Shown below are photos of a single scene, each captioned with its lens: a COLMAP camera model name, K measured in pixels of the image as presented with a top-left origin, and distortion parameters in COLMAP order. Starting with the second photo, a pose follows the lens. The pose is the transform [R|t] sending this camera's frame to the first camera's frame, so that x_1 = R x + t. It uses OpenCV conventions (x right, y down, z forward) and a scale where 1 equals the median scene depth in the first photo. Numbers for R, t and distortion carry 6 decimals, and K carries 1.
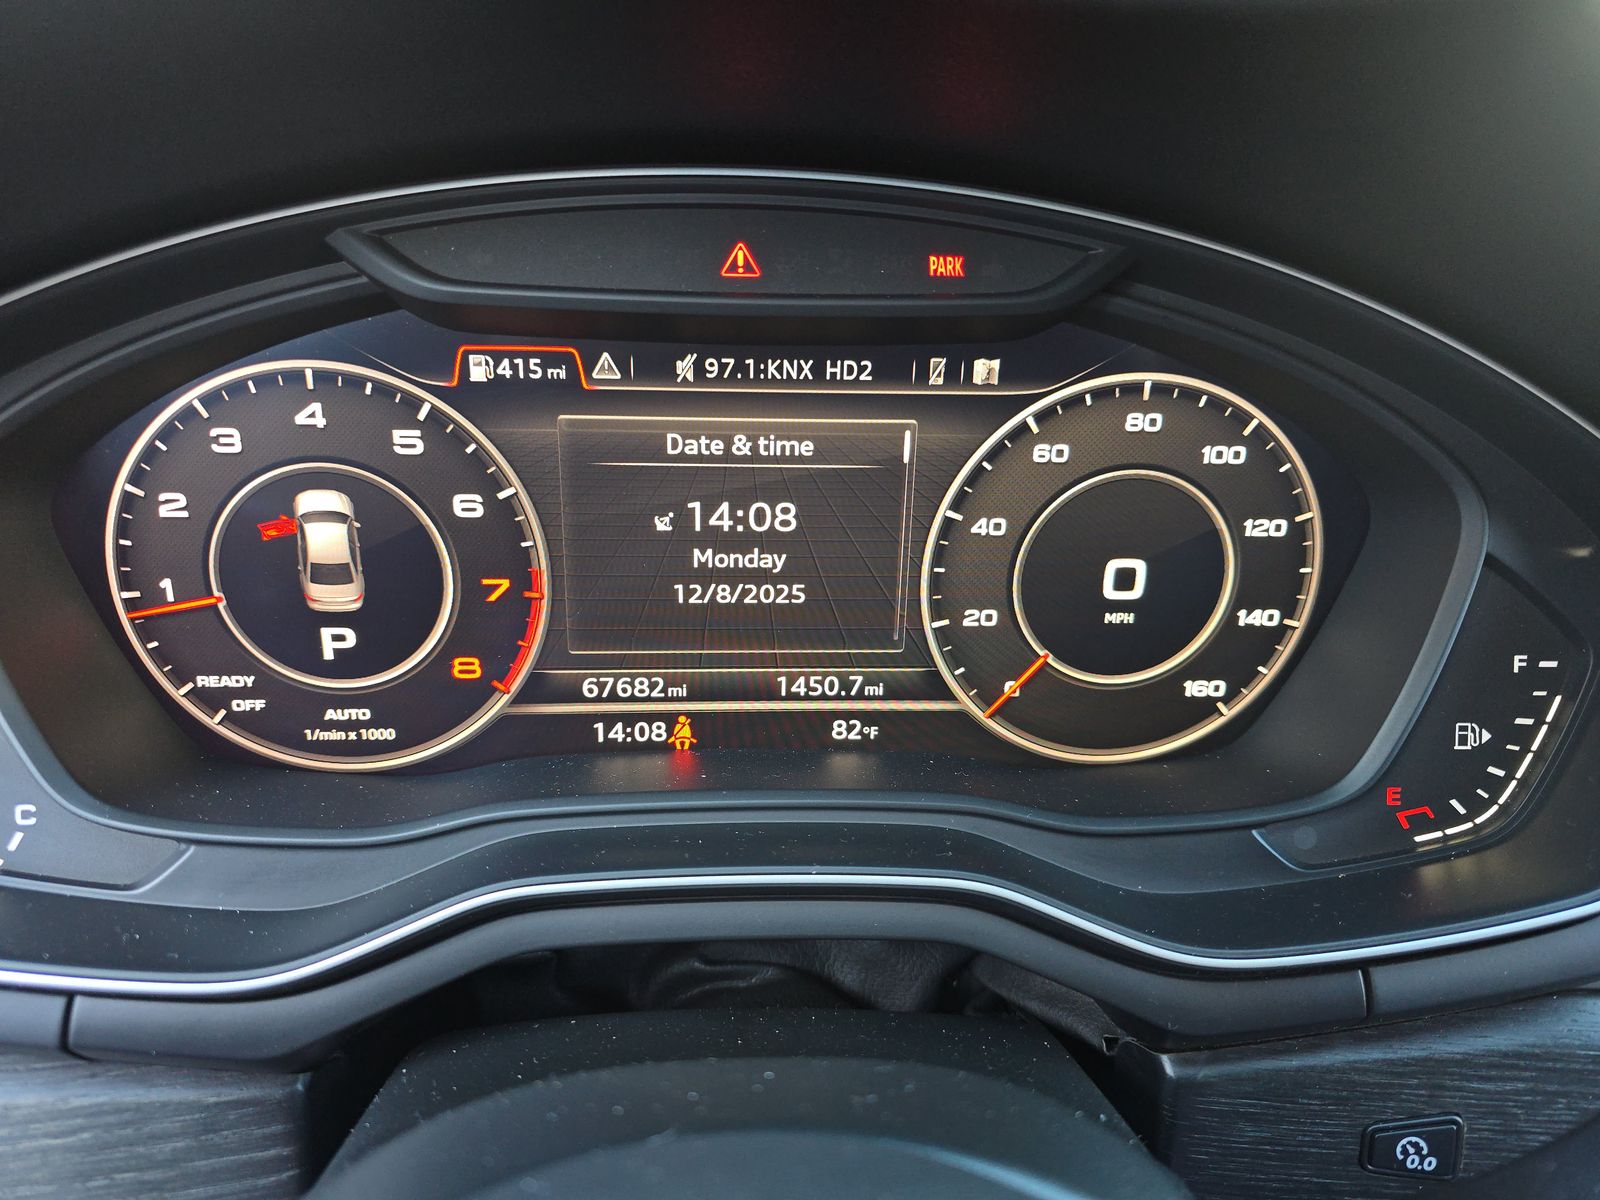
lens RADIAL K [[1056.9, 0, 822.9], [0, 1056.9, 595.6], [0, 0, 1]] dist [0.021838, -0.032727]
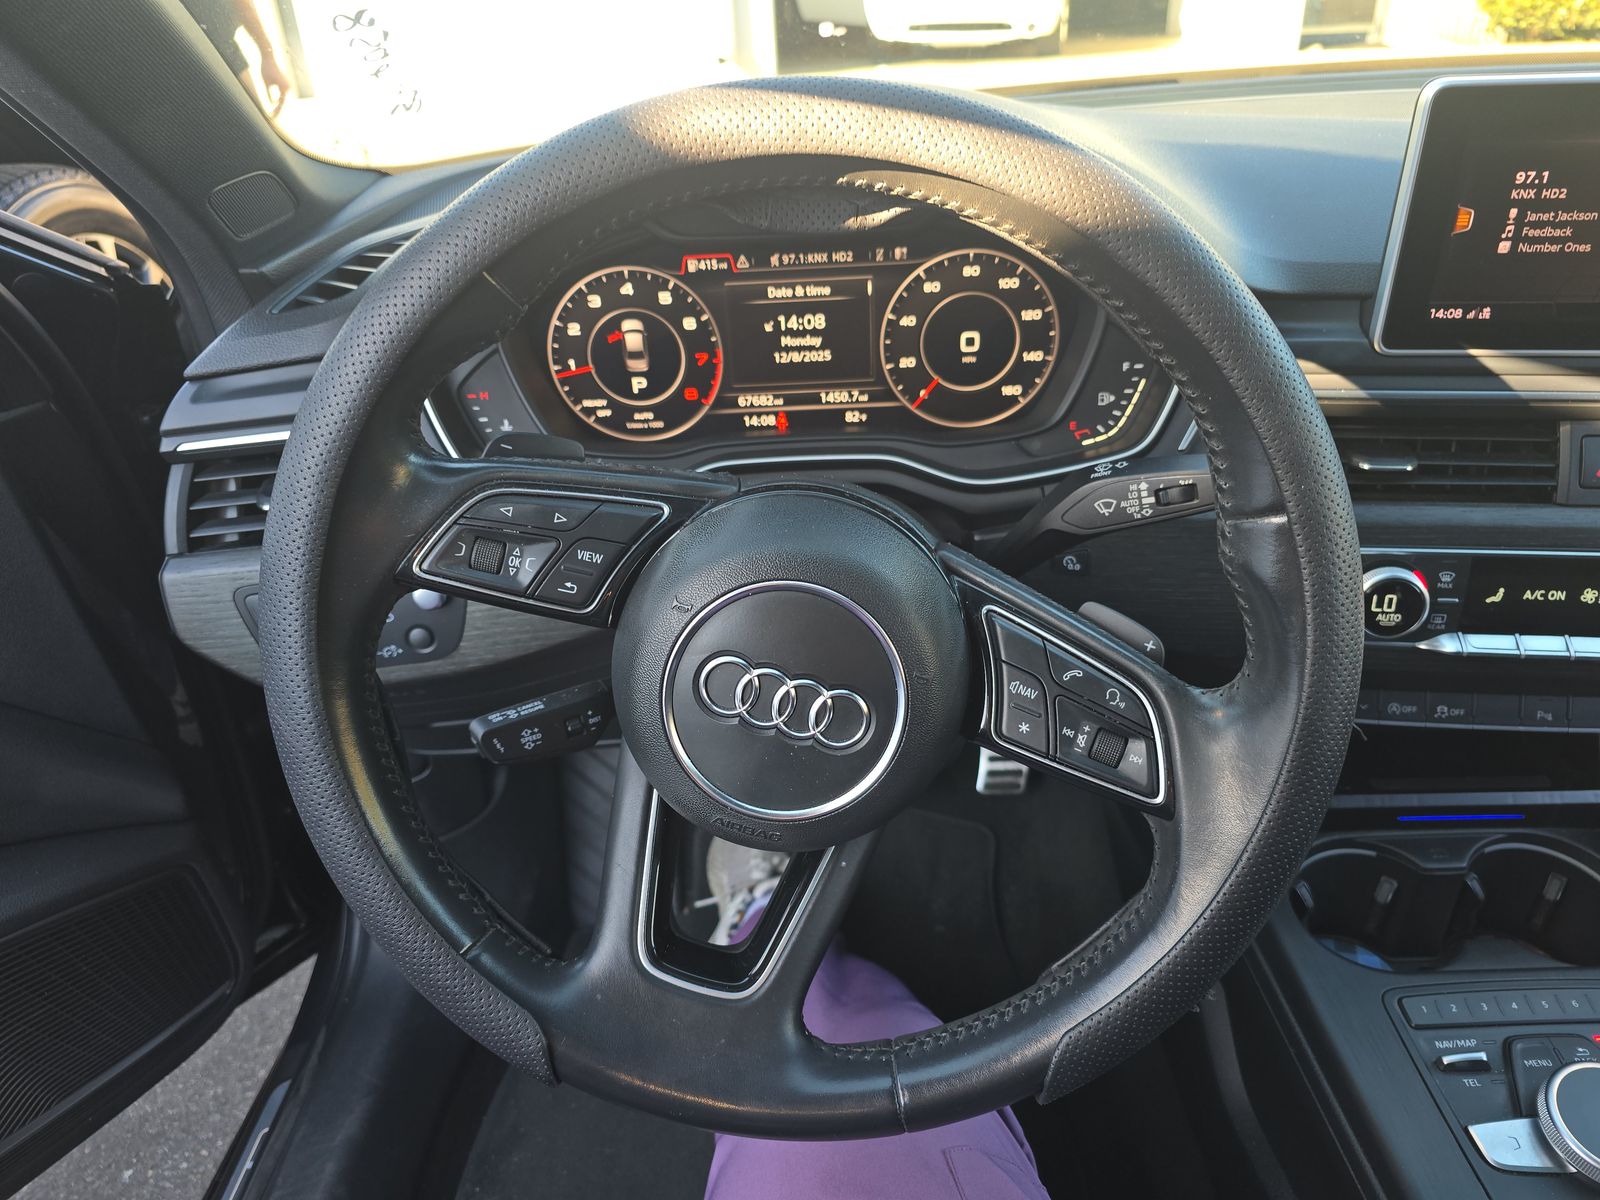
lens RADIAL K [[1056.9, 0, 822.9], [0, 1056.9, 595.6], [0, 0, 1]] dist [0.021838, -0.032727]
pose [[0.993944, -0.027616, -0.106363, 0.205253], [0.043253, 0.988095, 0.147642, 0.181461], [0.101019, -0.151348, 0.983305, -1.412902]]
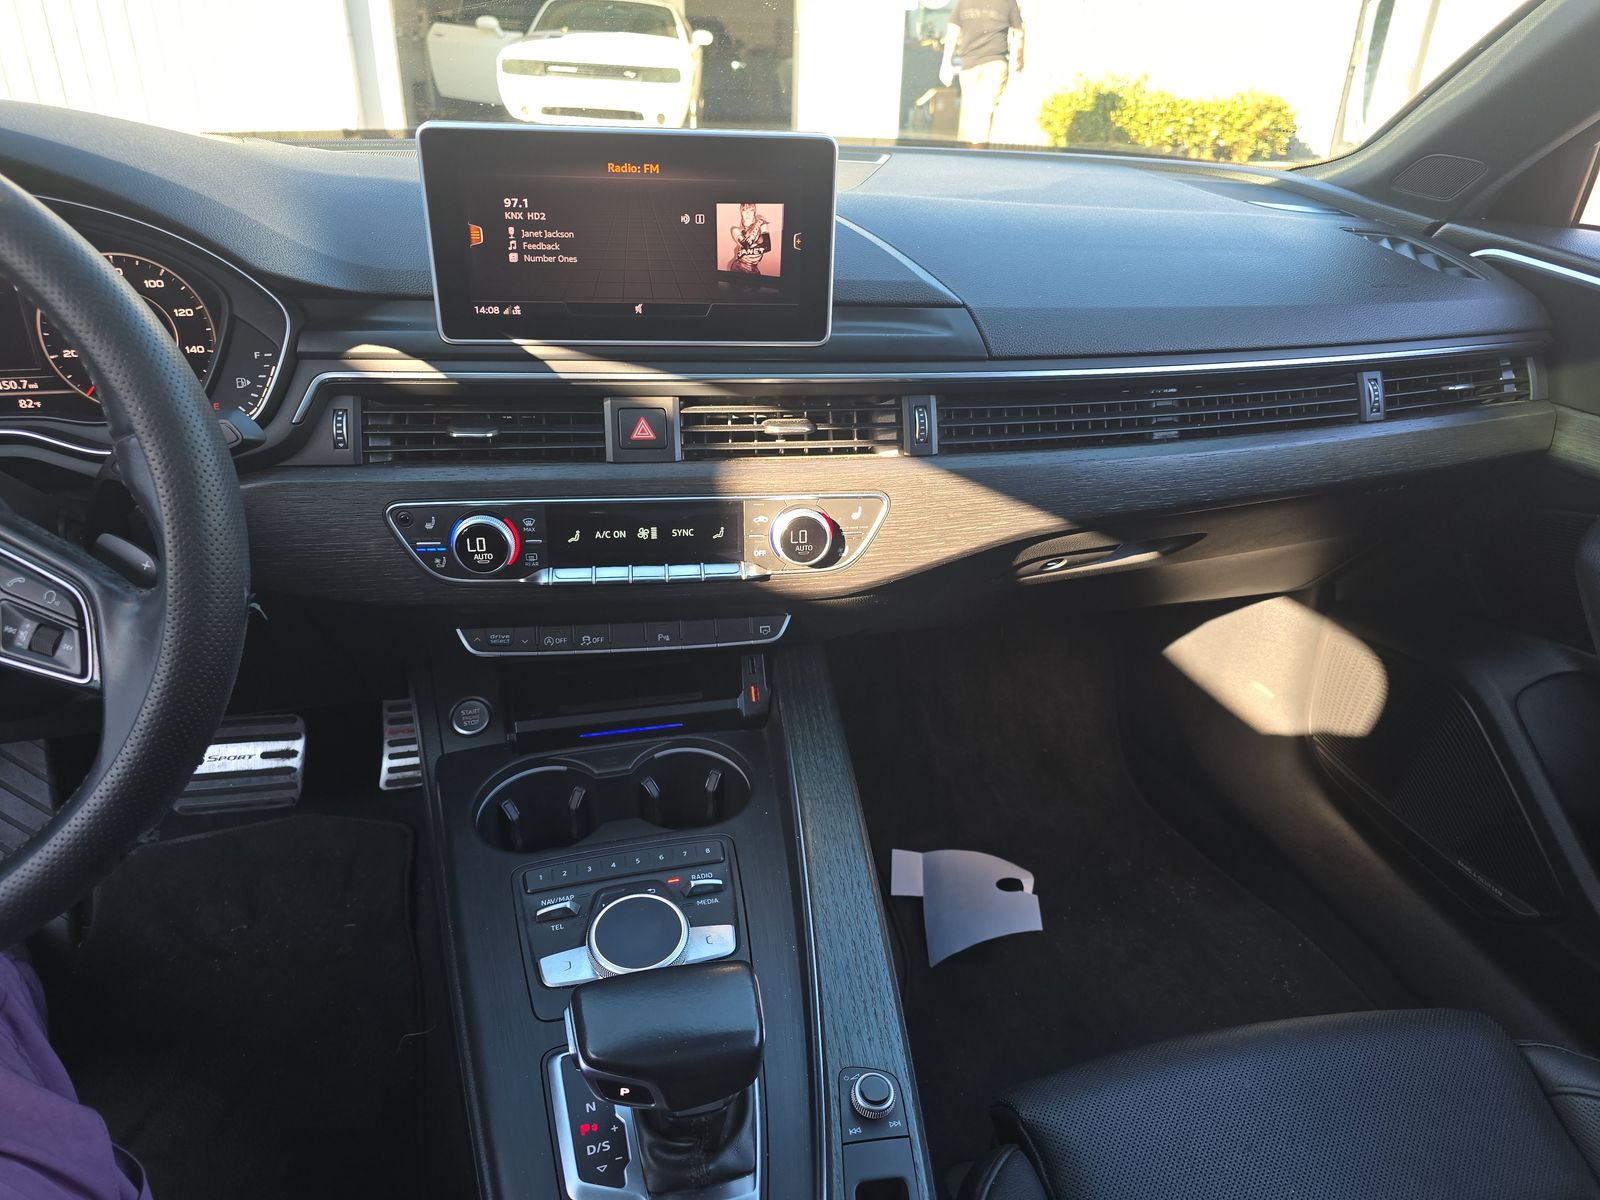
lens RADIAL K [[1038.3, 0, 800.0], [0, 1038.3, 600.0], [0, 0, 1]] dist [0.046032, -0.035464]
pose [[0.985723, -0.083671, 0.146112, 1.519926], [0.069325, 0.992502, 0.100666, 0.496053], [-0.153439, -0.089100, 0.984133, -1.888214]]
